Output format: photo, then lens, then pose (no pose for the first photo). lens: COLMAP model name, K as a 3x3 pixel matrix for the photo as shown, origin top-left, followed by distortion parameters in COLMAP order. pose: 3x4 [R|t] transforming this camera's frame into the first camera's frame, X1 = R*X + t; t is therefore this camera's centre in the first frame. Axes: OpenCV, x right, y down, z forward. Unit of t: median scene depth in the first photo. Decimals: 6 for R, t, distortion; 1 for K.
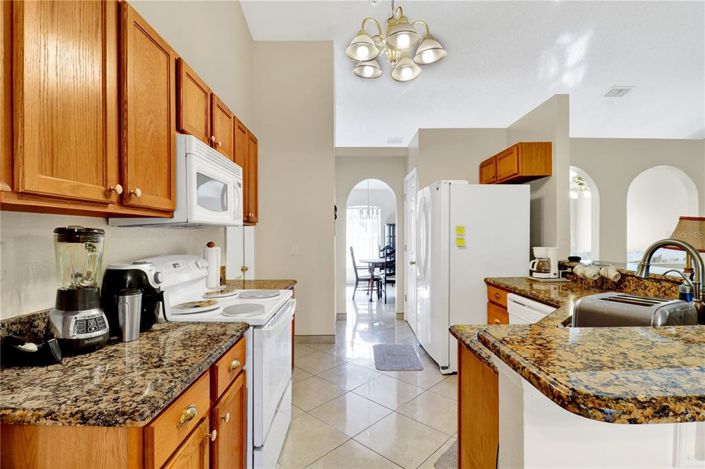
lens RADIAL K [[330.8, 0, 354.6], [0, 330.8, 234.9], [0, 0, 1]] dist [-0.034490, -0.000469]
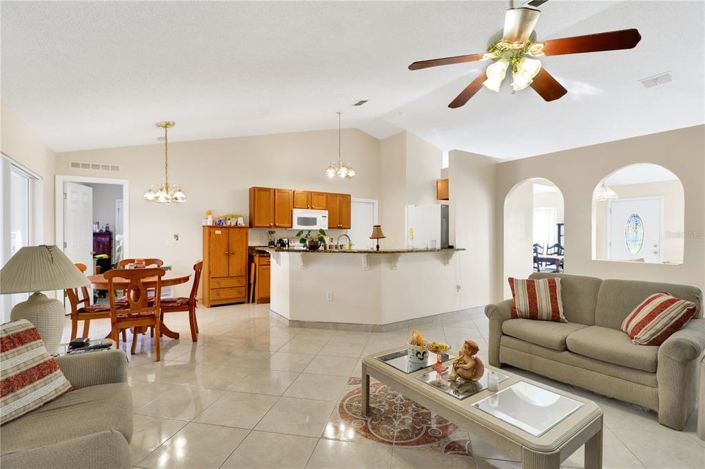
lens RADIAL K [[330.8, 0, 354.6], [0, 330.8, 234.9], [0, 0, 1]] dist [-0.034490, -0.000469]
pose [[0.554264, -0.000030, -0.832341, 1.076207], [-0.003546, 0.999991, -0.002397, 0.013257], [0.832334, 0.004280, 0.554258, -0.251866]]
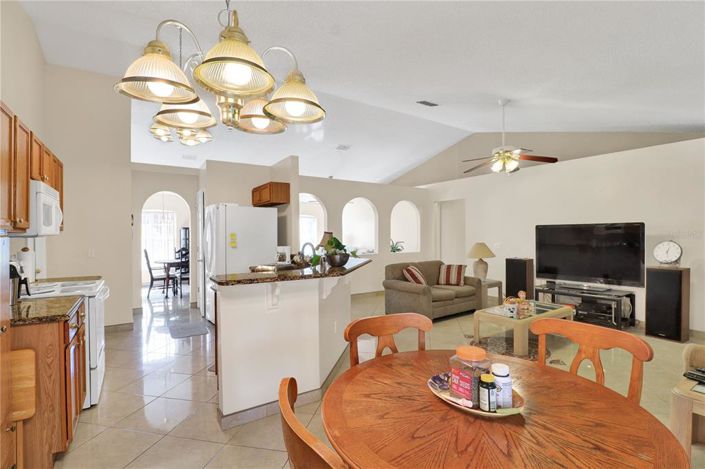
lens RADIAL K [[330.8, 0, 354.6], [0, 330.8, 234.9], [0, 0, 1]] dist [-0.034490, -0.000469]
pose [[0.840603, -0.003064, 0.541643, -0.016408], [0.004188, 0.999991, -0.000843, -0.009511], [-0.541635, 0.002976, 0.840608, -0.325528]]
